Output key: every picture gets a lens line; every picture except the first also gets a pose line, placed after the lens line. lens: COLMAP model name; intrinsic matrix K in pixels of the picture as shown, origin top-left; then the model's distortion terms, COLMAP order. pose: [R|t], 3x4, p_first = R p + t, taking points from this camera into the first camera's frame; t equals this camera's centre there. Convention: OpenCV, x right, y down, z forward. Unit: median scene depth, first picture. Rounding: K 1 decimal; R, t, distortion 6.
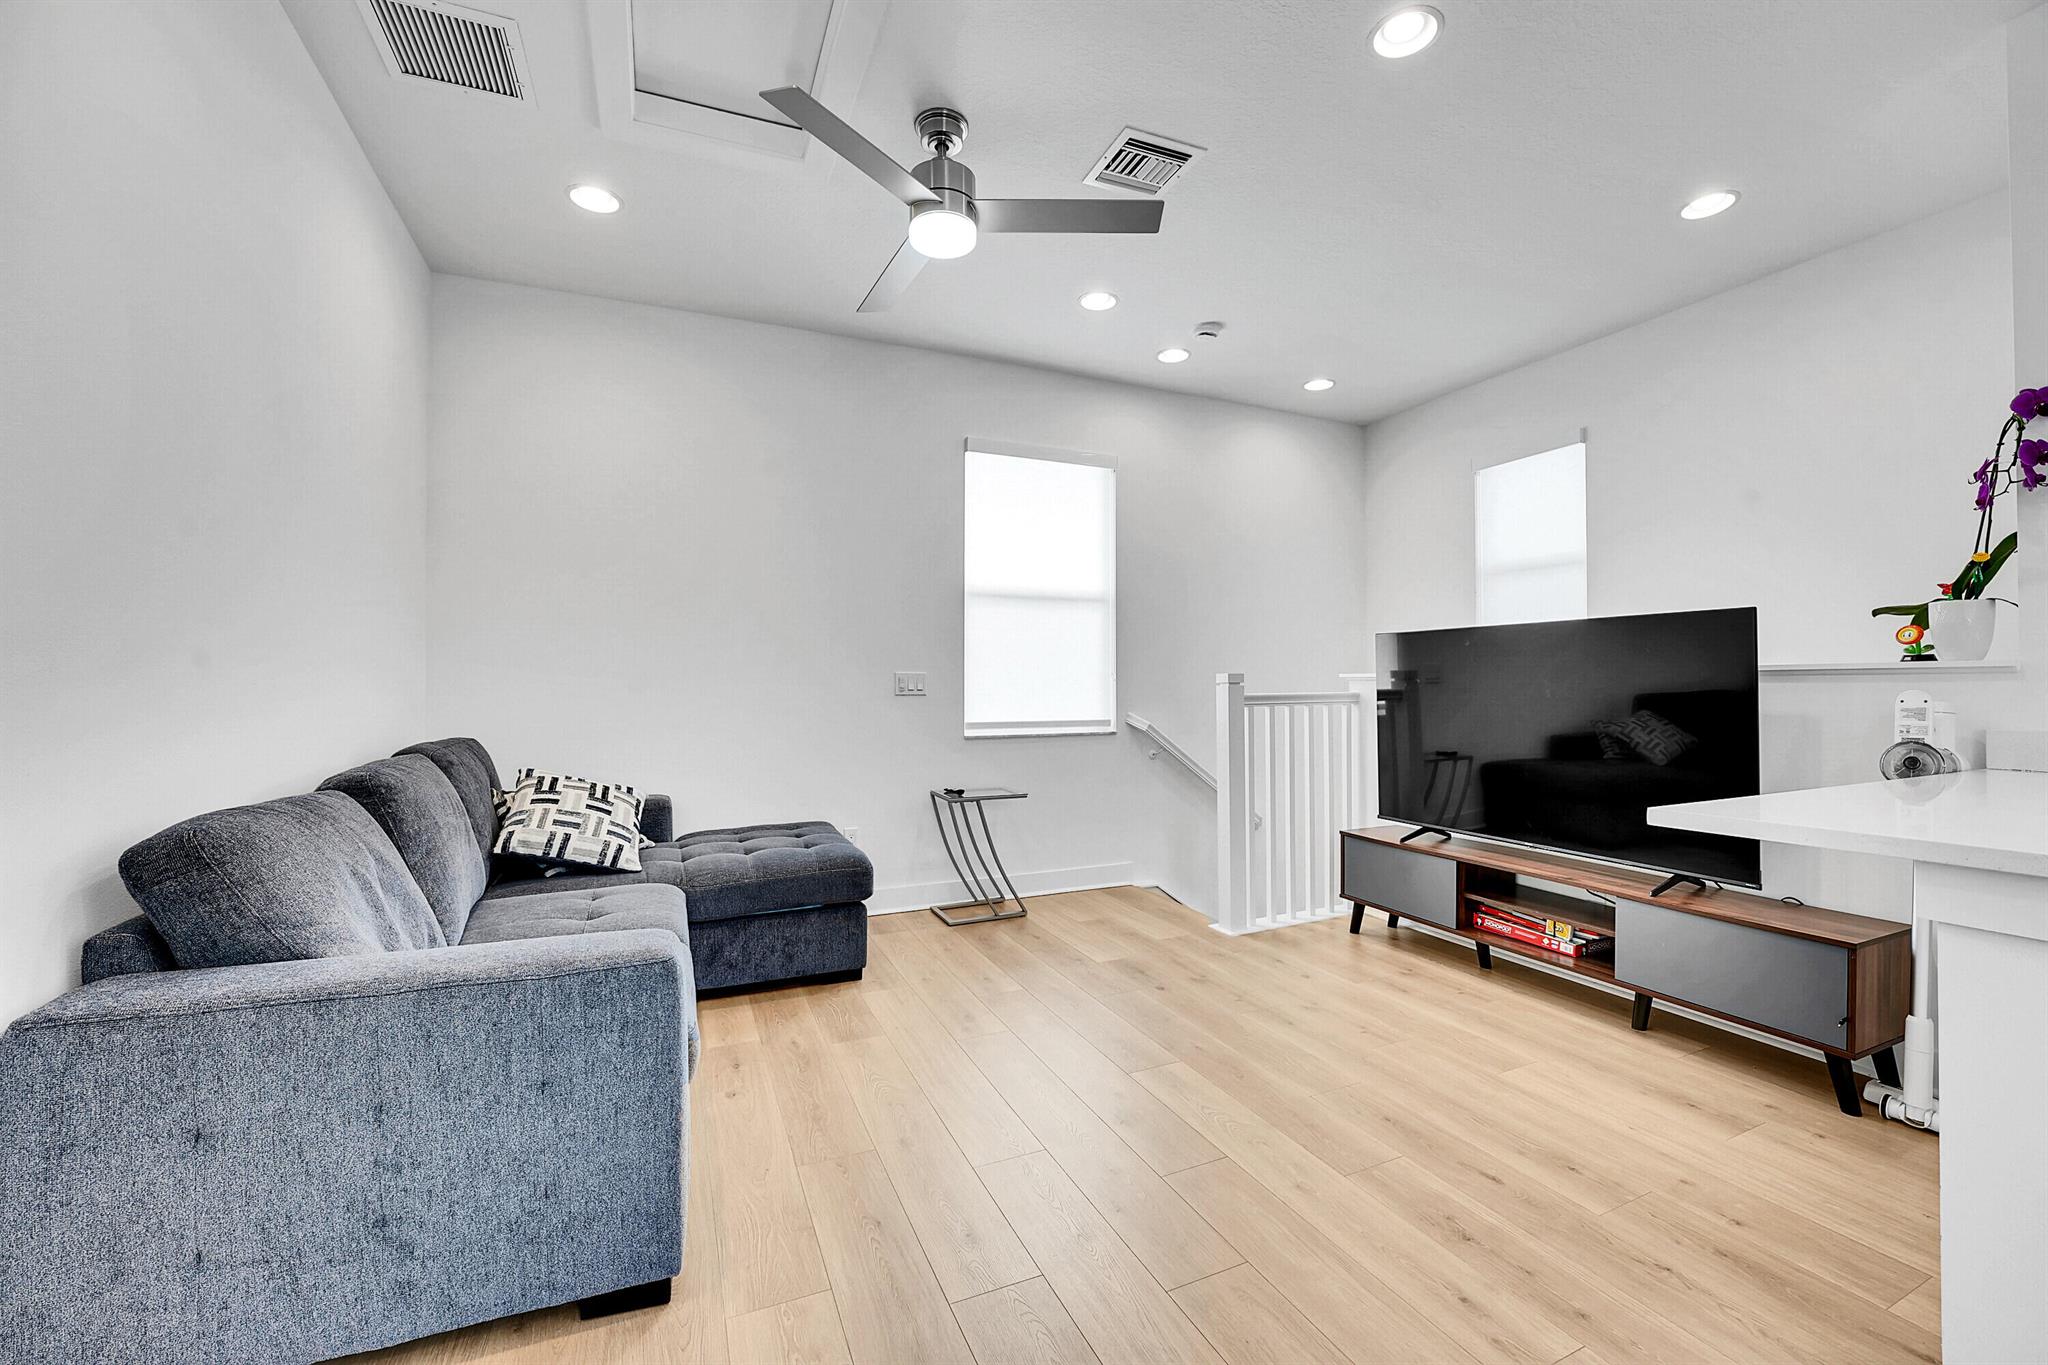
lens RADIAL K [[821.9, 0, 1028.0], [0, 821.9, 682.7], [0, 0, 1]] dist [-0.033383, 0.004361]
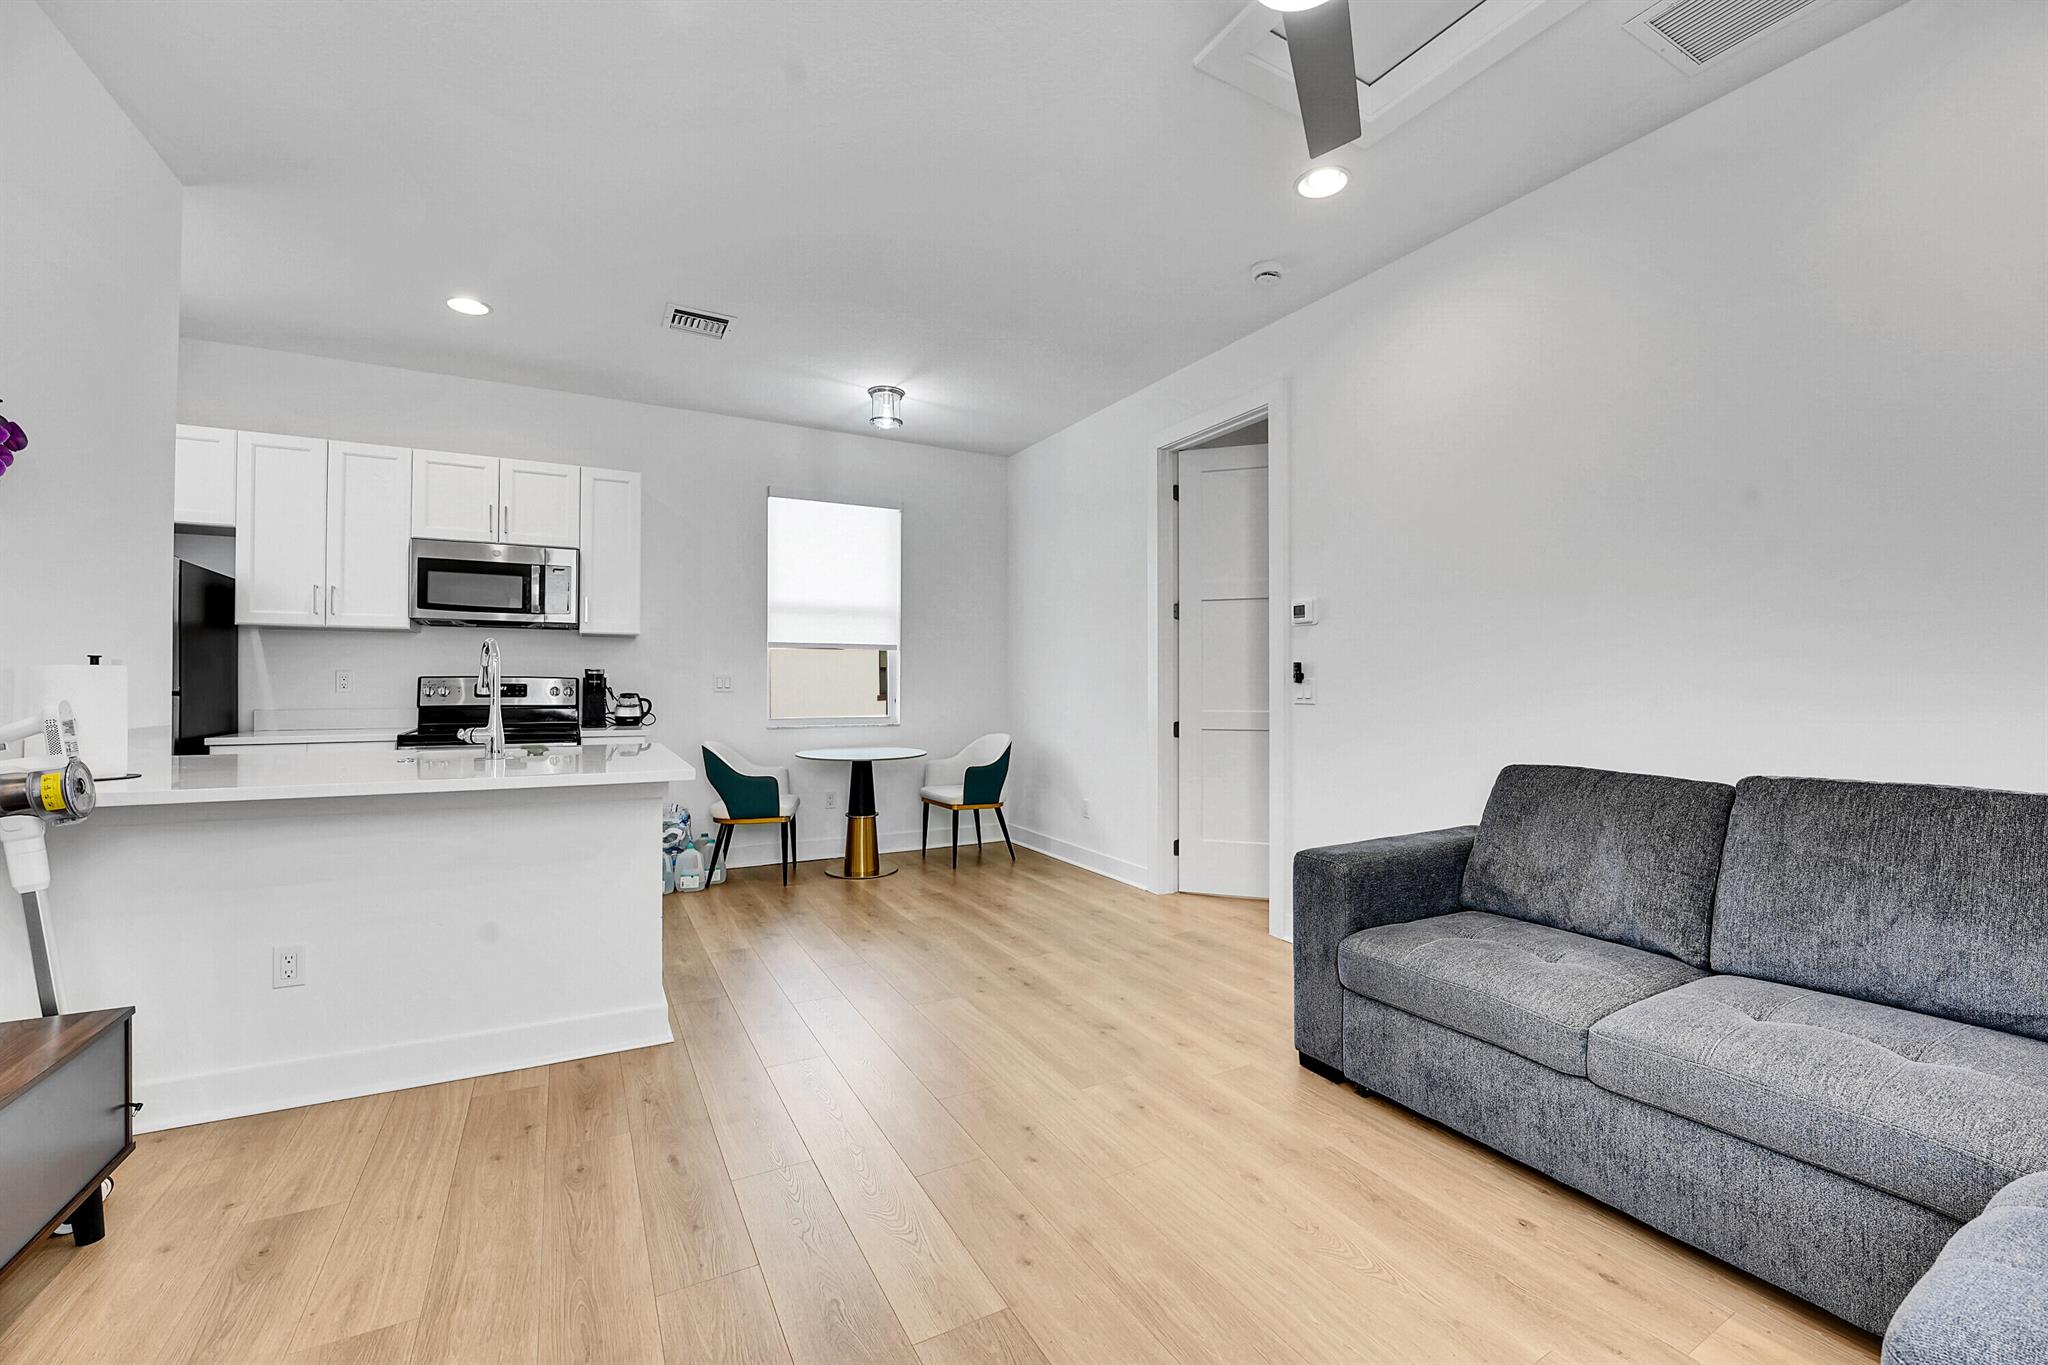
lens RADIAL K [[821.9, 0, 1028.0], [0, 821.9, 682.7], [0, 0, 1]] dist [-0.033383, 0.004361]
pose [[-0.995377, -0.000261, -0.096041, 0.130817], [0.000518, 0.999967, -0.008082, 0.000622], [0.096040, -0.008095, -0.995345, 1.271498]]
